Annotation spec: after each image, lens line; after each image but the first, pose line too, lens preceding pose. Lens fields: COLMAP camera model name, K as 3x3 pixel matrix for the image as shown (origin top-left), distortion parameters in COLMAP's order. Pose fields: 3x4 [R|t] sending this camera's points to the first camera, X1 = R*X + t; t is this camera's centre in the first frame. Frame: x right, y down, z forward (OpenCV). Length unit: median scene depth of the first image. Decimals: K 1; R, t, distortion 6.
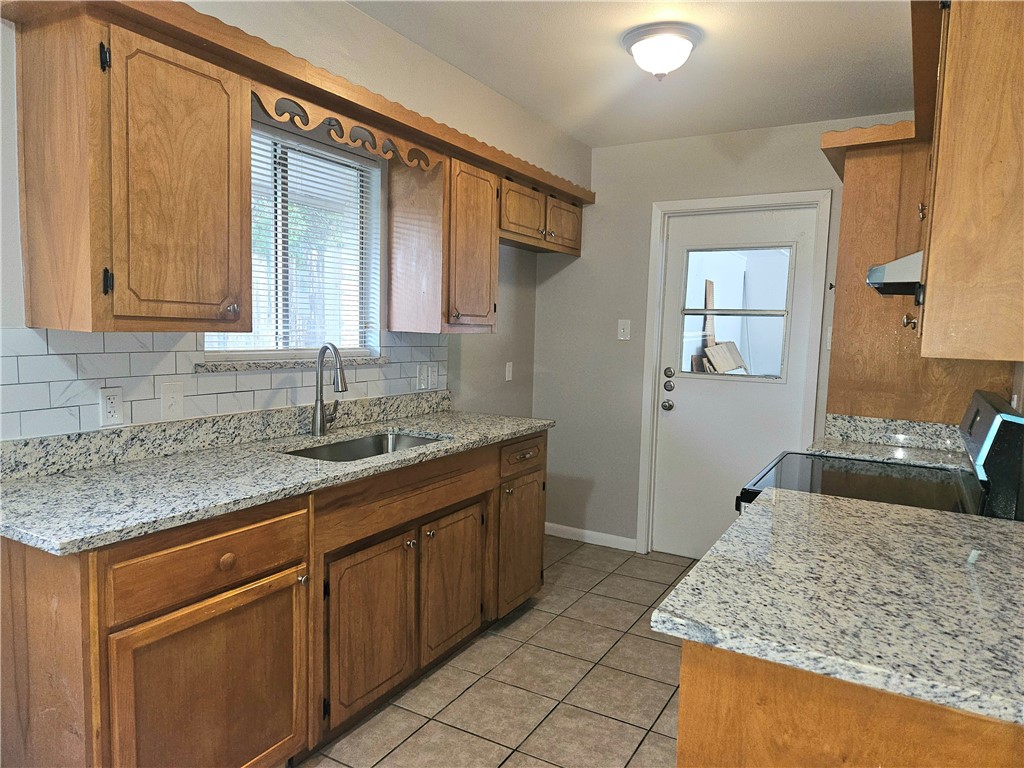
lens RADIAL K [[686.9, 0, 516.4], [0, 686.9, 383.6], [0, 0, 1]] dist [0.026760, -0.010252]
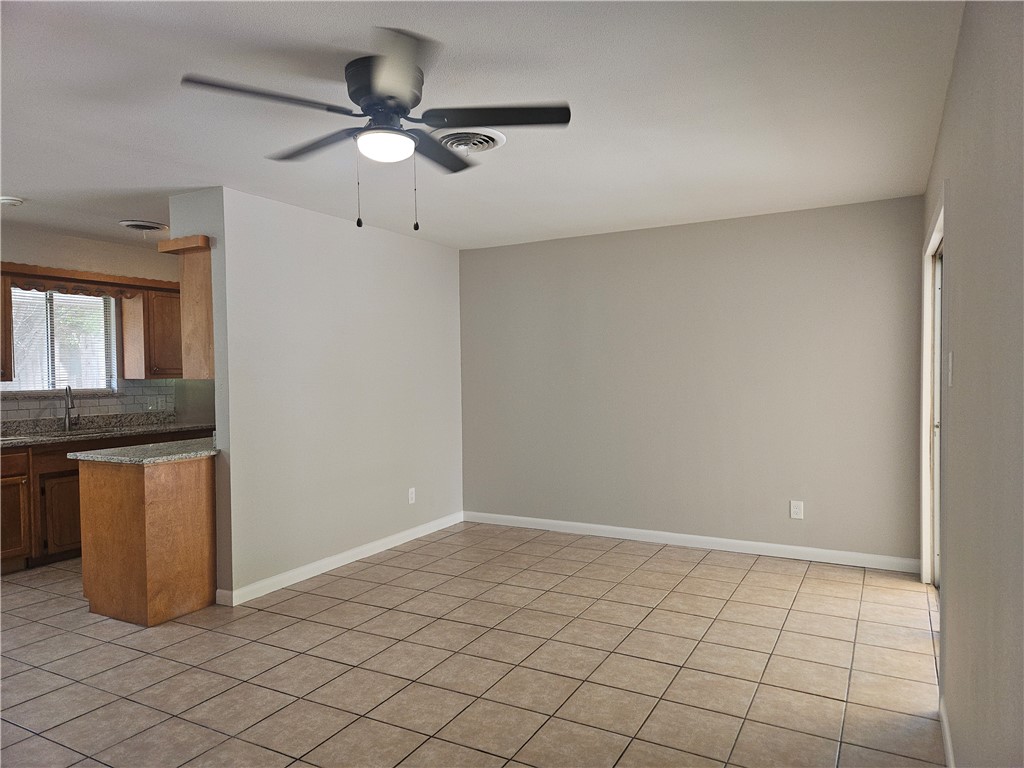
lens RADIAL K [[686.9, 0, 511.2], [0, 686.9, 381.4], [0, 0, 1]] dist [0.026760, -0.010252]
pose [[0.998851, -0.032643, 0.035075, 0.935072], [0.034775, 0.997469, -0.062015, 0.098562], [-0.032962, 0.063163, 0.997459, -1.072179]]
